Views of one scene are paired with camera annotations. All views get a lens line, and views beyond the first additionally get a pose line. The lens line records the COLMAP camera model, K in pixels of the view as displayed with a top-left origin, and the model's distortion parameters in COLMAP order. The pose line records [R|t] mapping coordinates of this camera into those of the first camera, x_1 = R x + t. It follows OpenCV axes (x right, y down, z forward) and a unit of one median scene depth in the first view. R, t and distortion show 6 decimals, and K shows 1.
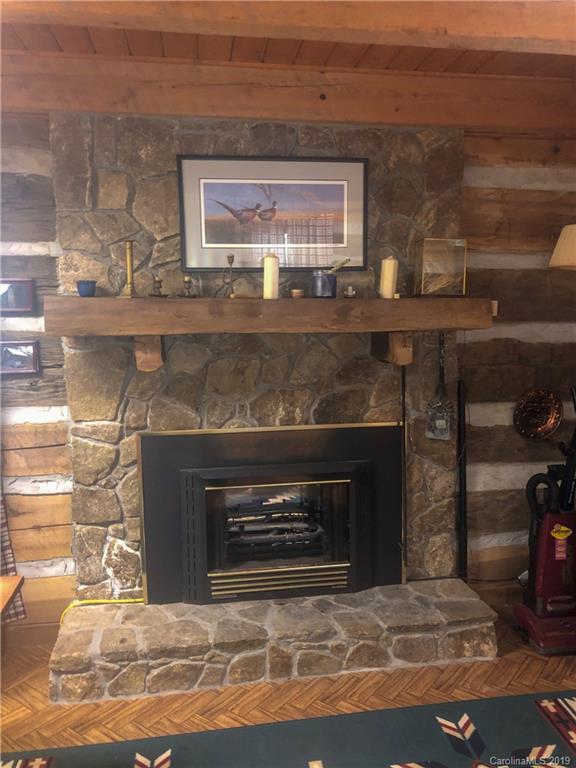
lens RADIAL K [[629.5, 0, 288.6], [0, 629.5, 385.2], [0, 0, 1]] dist [0.047307, -0.032747]
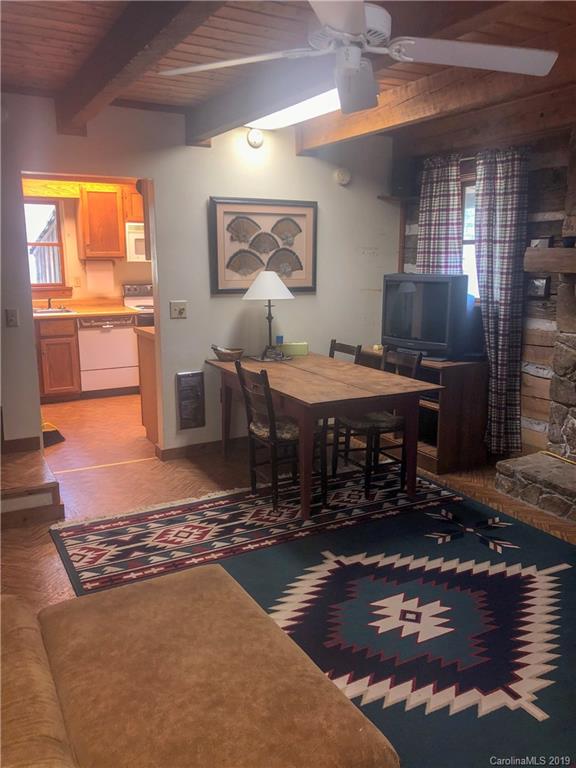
lens RADIAL K [[629.5, 0, 287.7], [0, 629.5, 381.5], [0, 0, 1]] dist [0.047307, -0.032747]
pose [[0.339549, 0.195614, -0.920022, 0.853566], [-0.125065, 0.978840, 0.161962, 0.010048], [0.932236, 0.060069, 0.356829, -0.128486]]
